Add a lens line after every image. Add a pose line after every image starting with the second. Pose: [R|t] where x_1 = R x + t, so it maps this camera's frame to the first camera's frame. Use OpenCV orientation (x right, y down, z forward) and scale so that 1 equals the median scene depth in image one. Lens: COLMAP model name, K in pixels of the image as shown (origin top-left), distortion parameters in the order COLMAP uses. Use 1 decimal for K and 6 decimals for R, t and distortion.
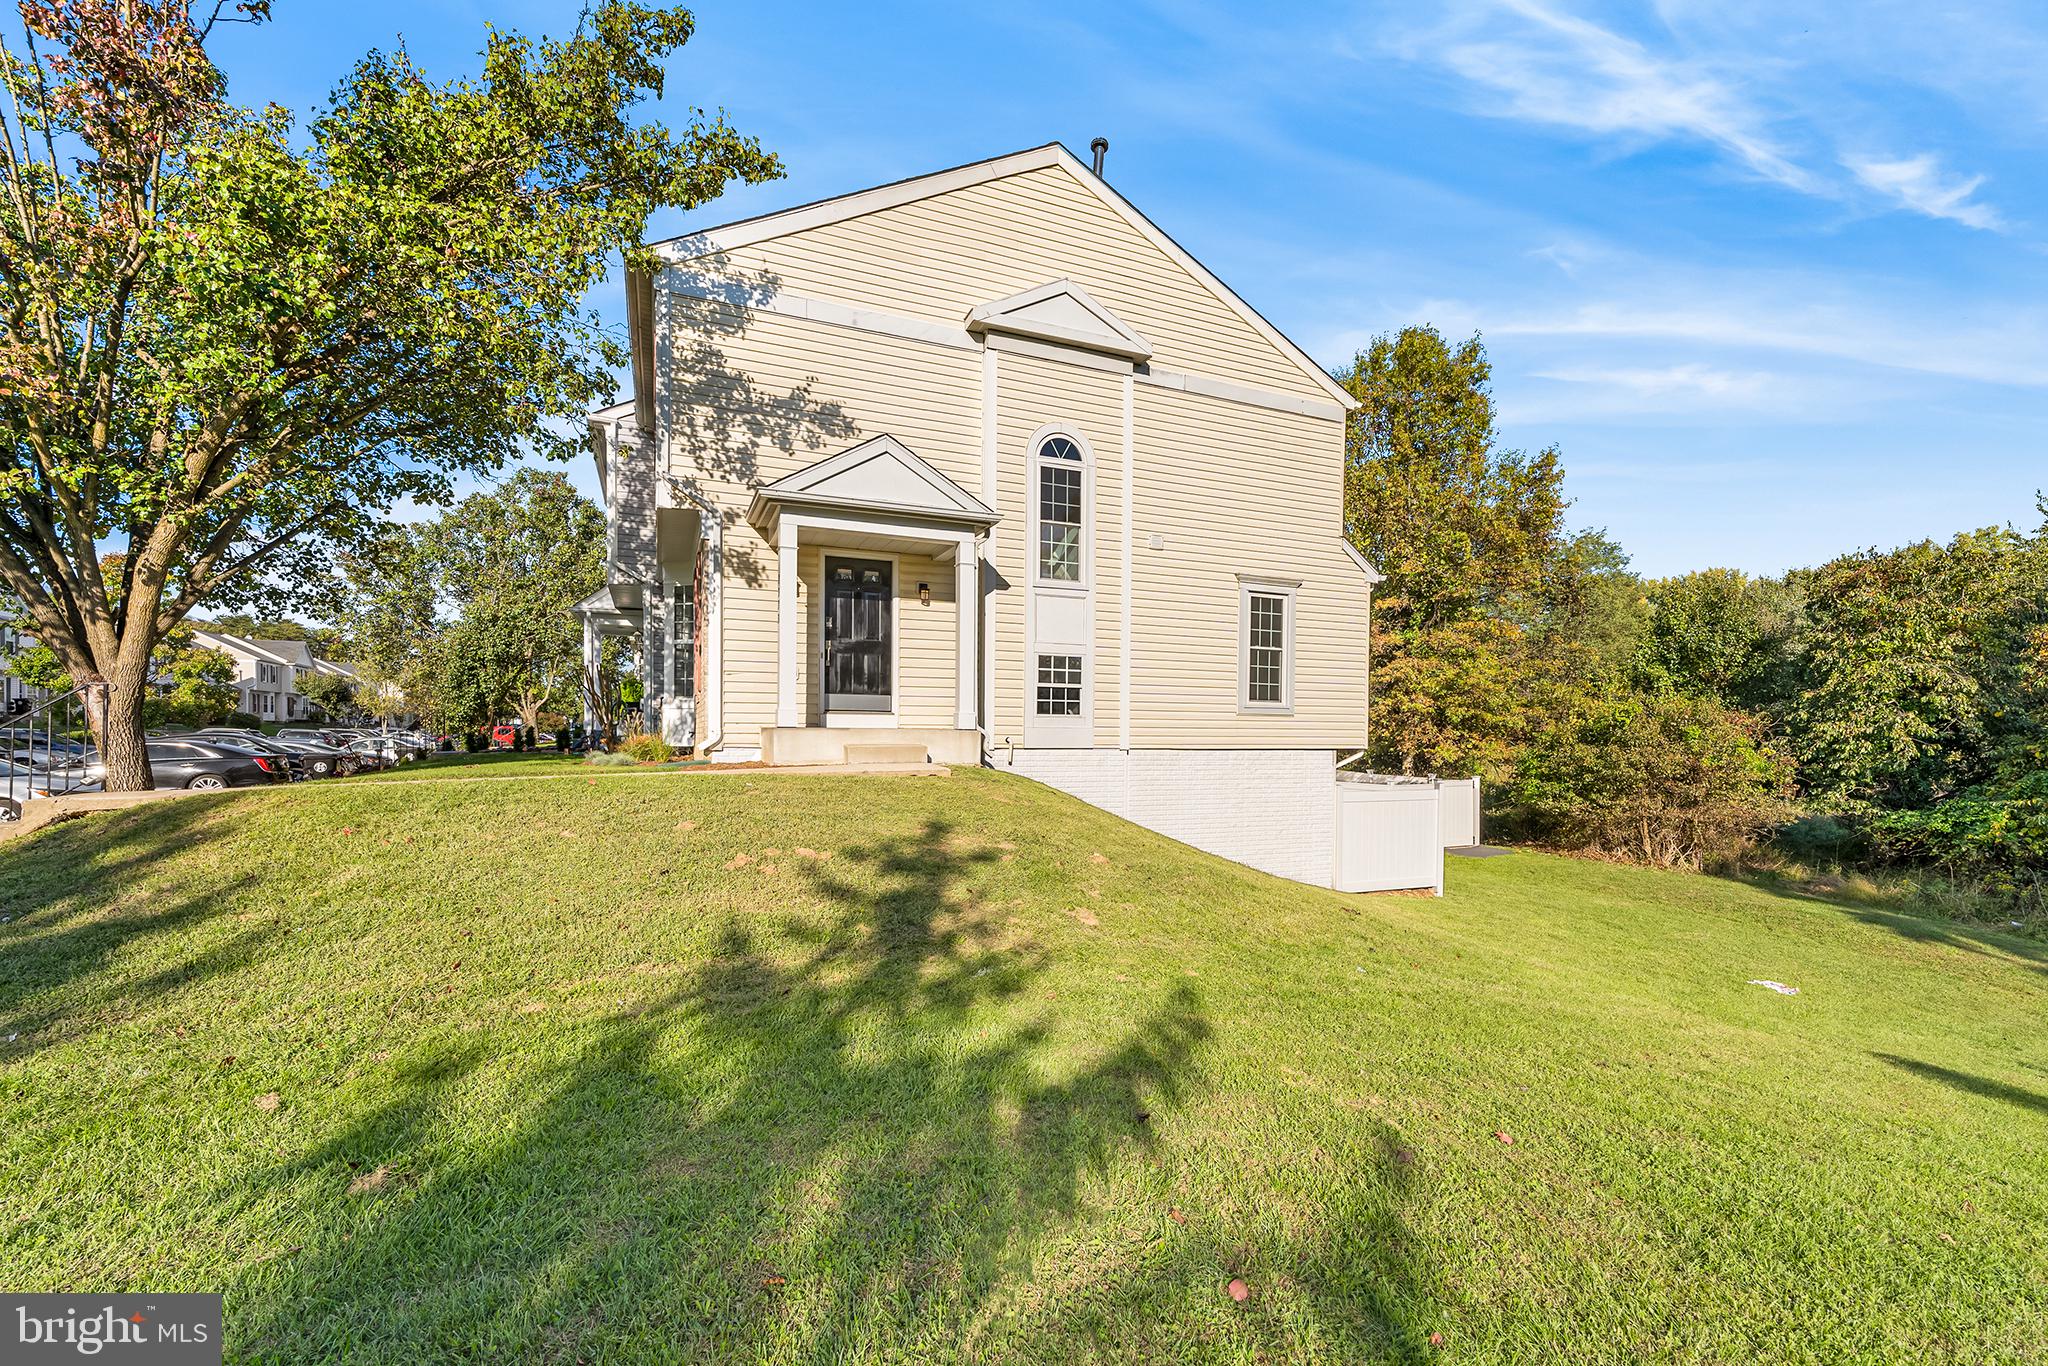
lens RADIAL K [[881.7, 0, 1034.1], [0, 881.7, 758.5], [0, 0, 1]] dist [-0.000599, -0.000194]
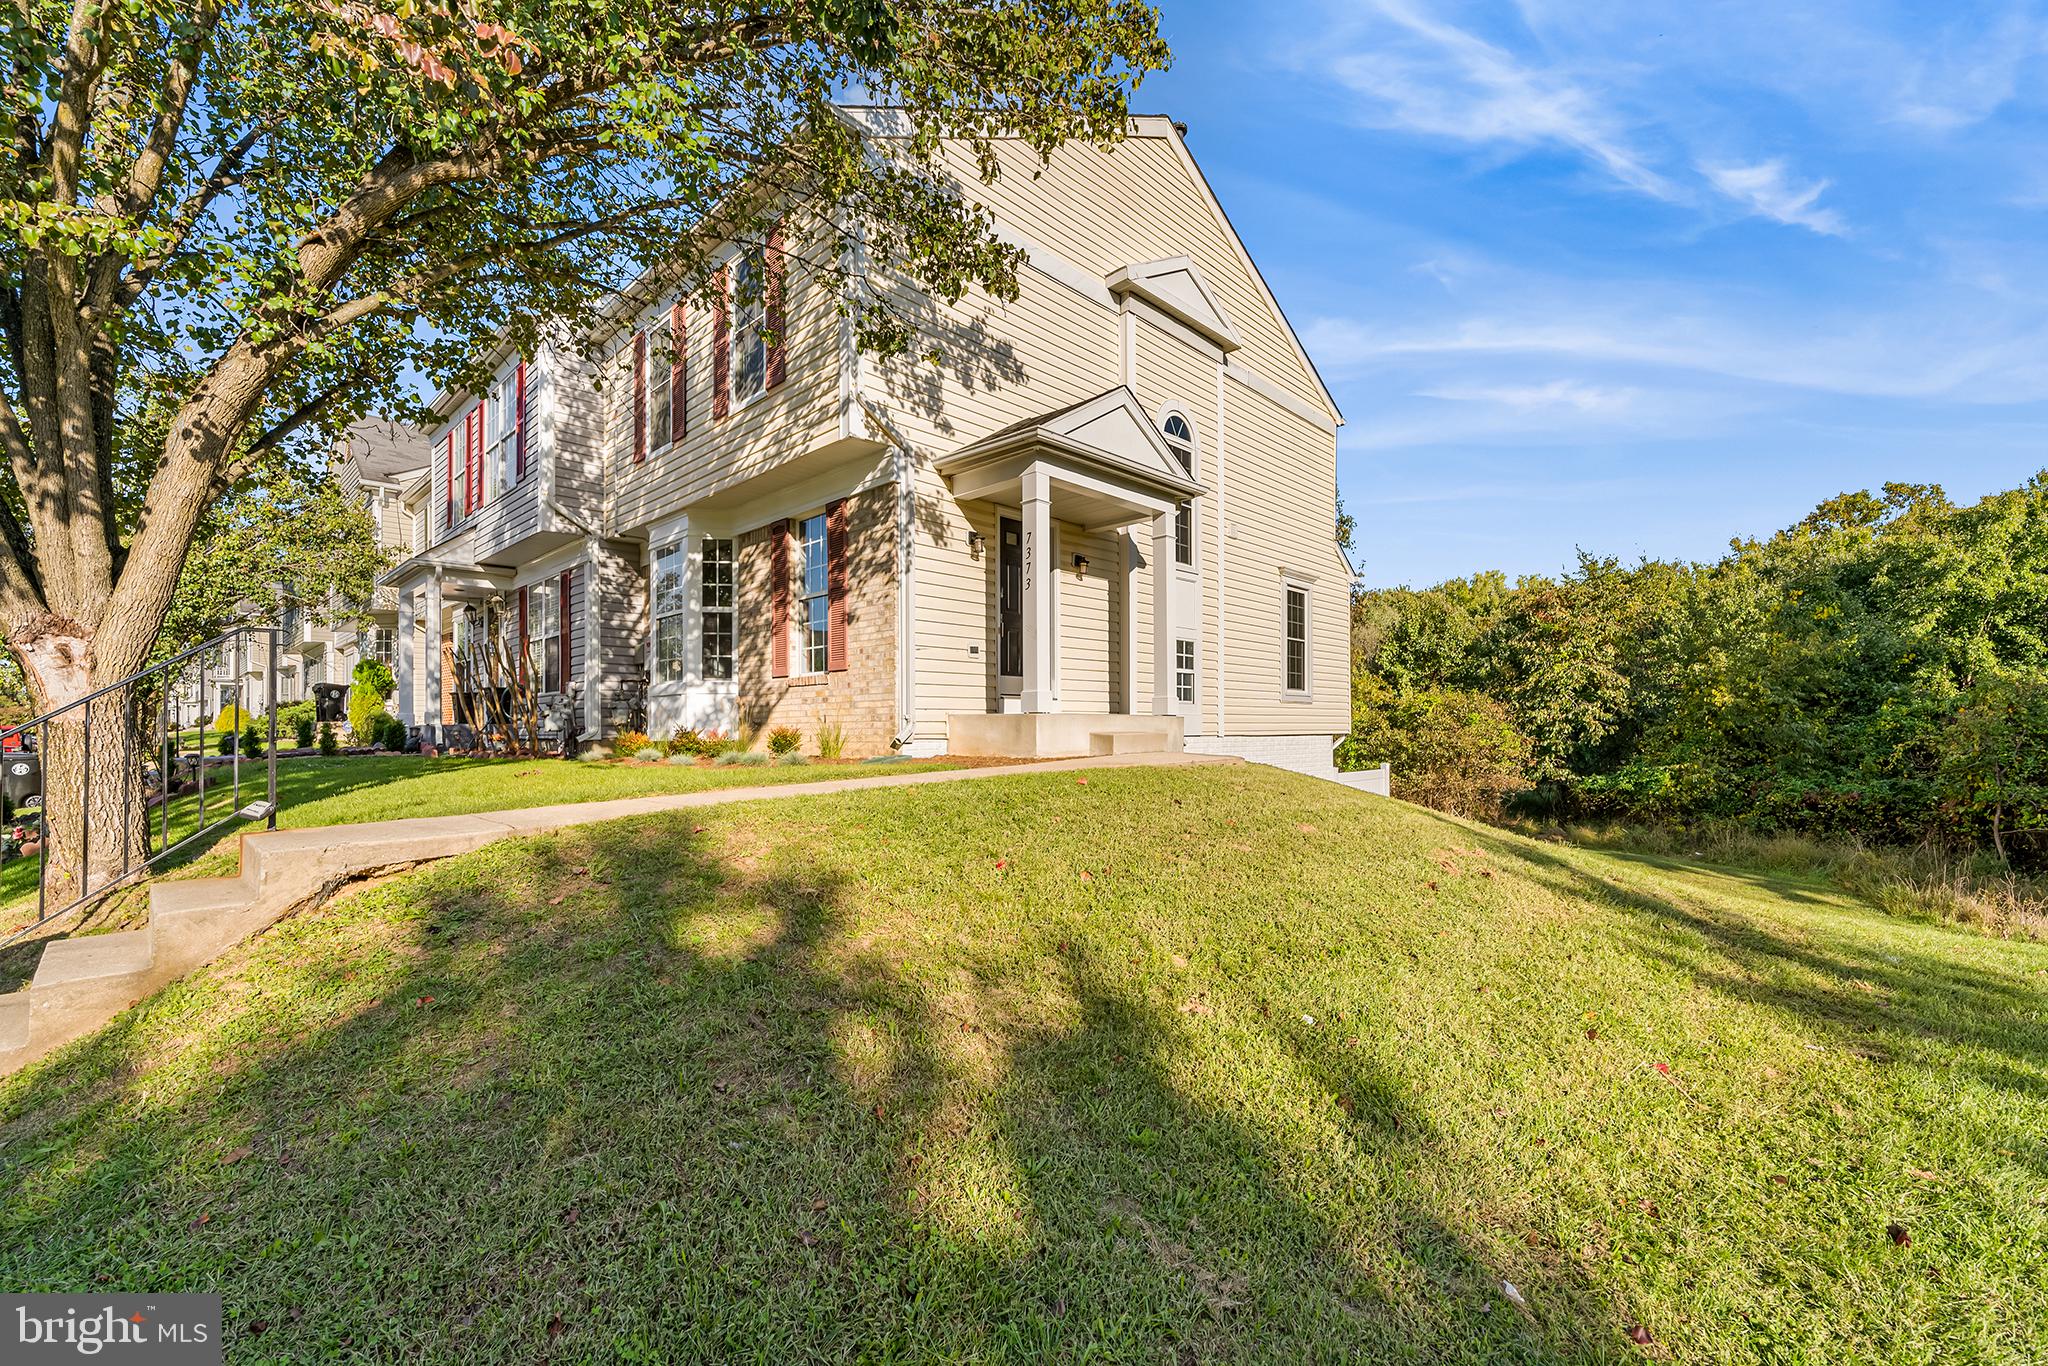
lens RADIAL K [[864.2, 0, 1021.3], [0, 864.2, 728.7], [0, 0, 1]] dist [0.001127, 0.000097]
pose [[0.920766, -0.010944, 0.389961, -0.526910], [0.021502, 0.999511, -0.022719, -0.001527], [-0.389521, 0.029304, 0.920551, 0.209704]]
